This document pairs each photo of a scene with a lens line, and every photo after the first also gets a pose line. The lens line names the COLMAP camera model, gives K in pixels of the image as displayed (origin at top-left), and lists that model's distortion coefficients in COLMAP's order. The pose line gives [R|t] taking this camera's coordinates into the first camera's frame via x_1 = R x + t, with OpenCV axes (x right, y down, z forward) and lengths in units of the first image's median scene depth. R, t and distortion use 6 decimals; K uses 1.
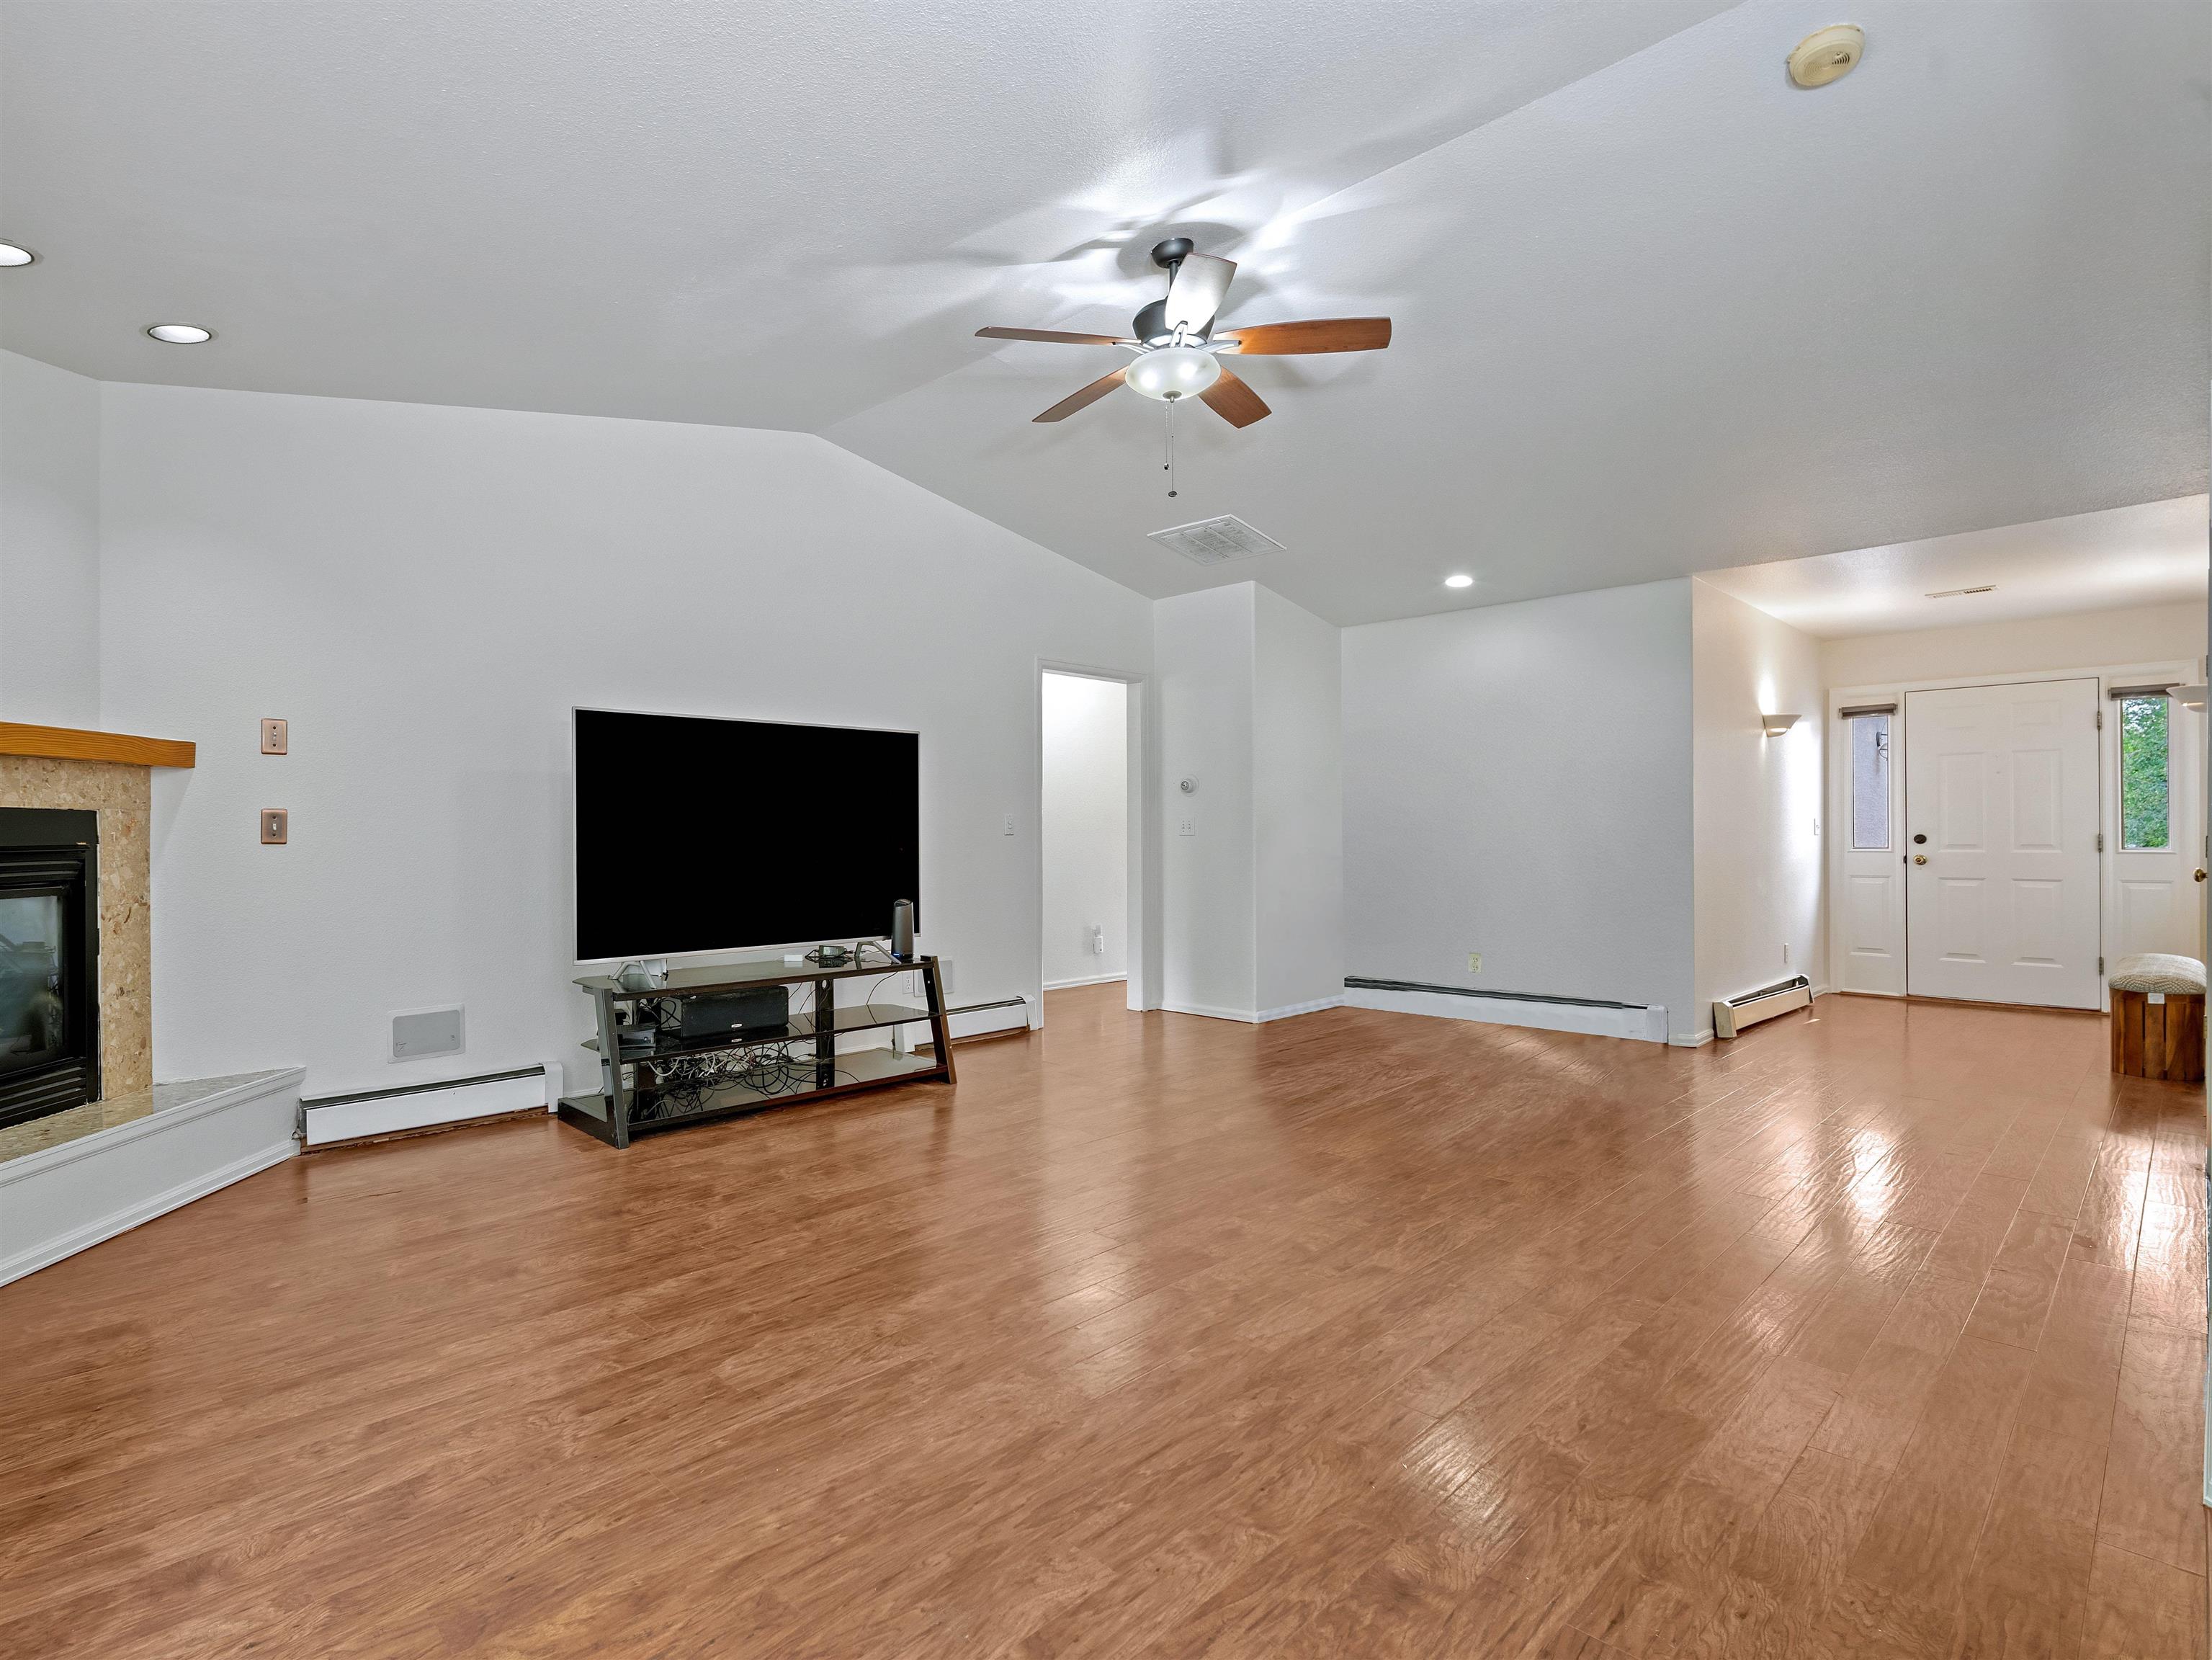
lens RADIAL K [[1084.0, 0, 1106.0], [0, 1084.0, 830.0], [0, 0, 1]] dist [-0.000120, 0.000149]
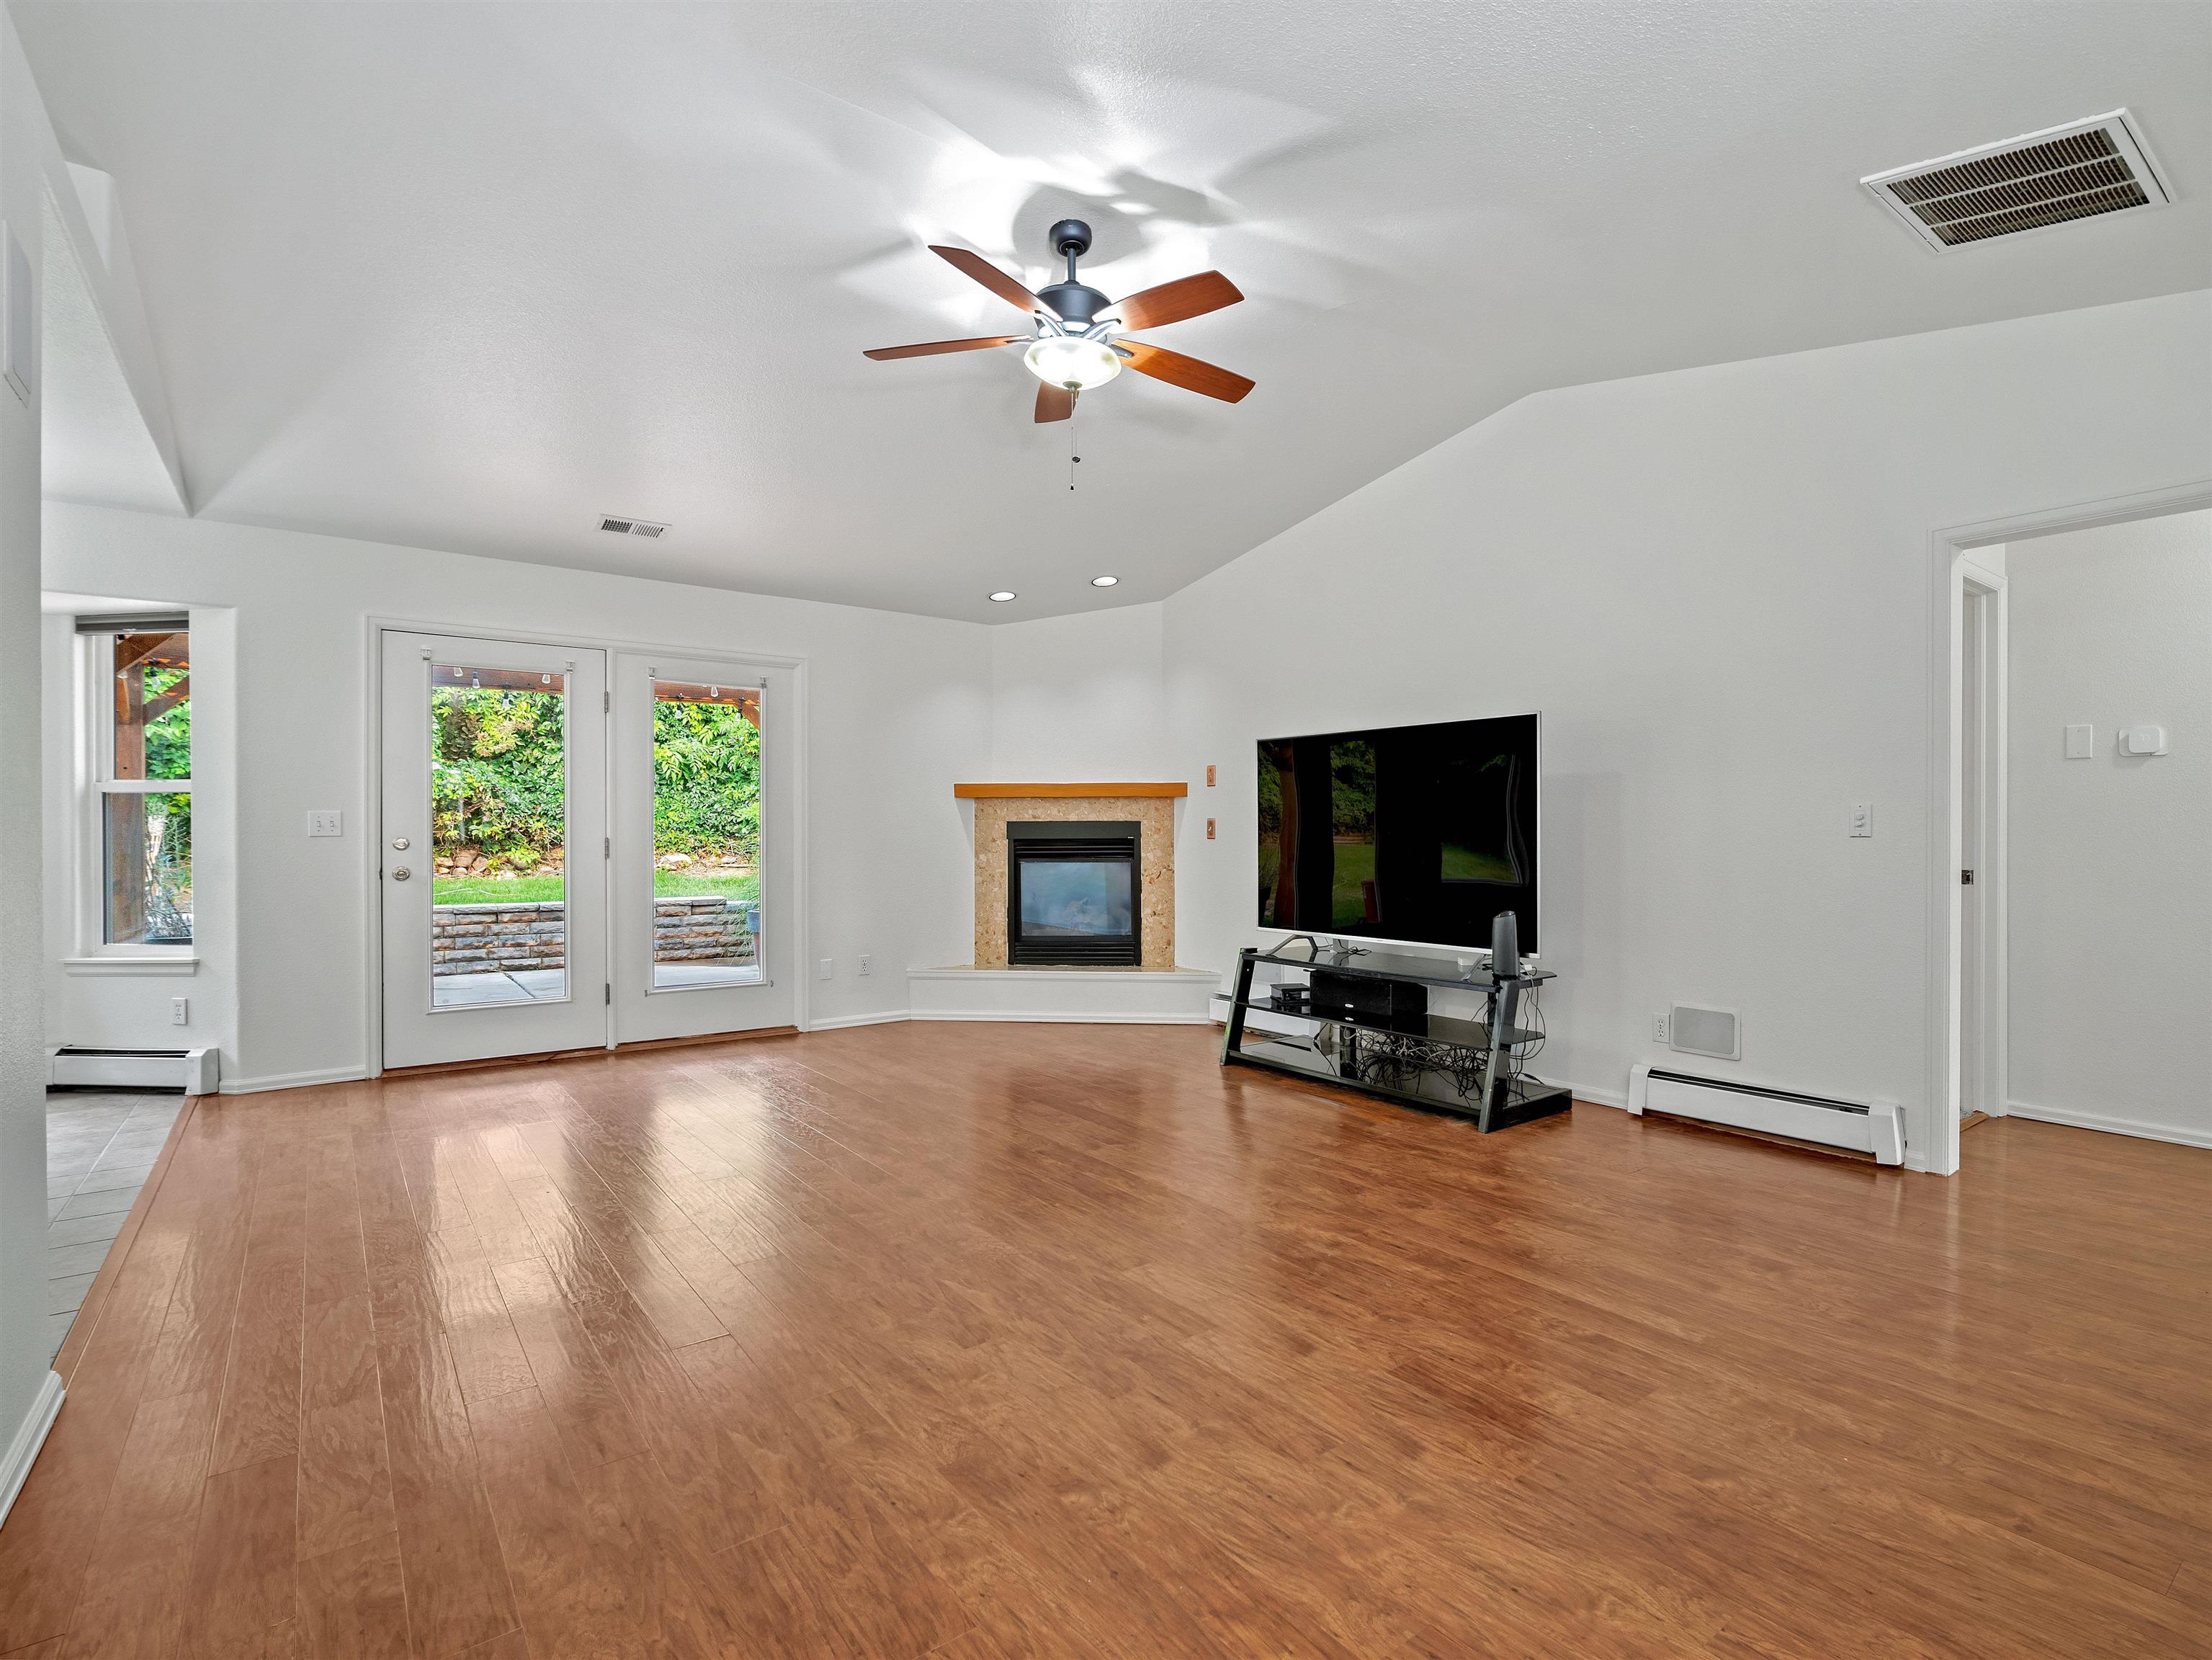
lens RADIAL K [[1086.6, 0, 1106.0], [0, 1086.6, 830.0], [0, 0, 1]] dist [-0.003428, -0.000415]
pose [[-0.139356, 0.000080, -0.990242, 1.016154], [0.002778, 0.999996, -0.000310, -0.000943], [0.990238, -0.002794, -0.139356, 1.153060]]
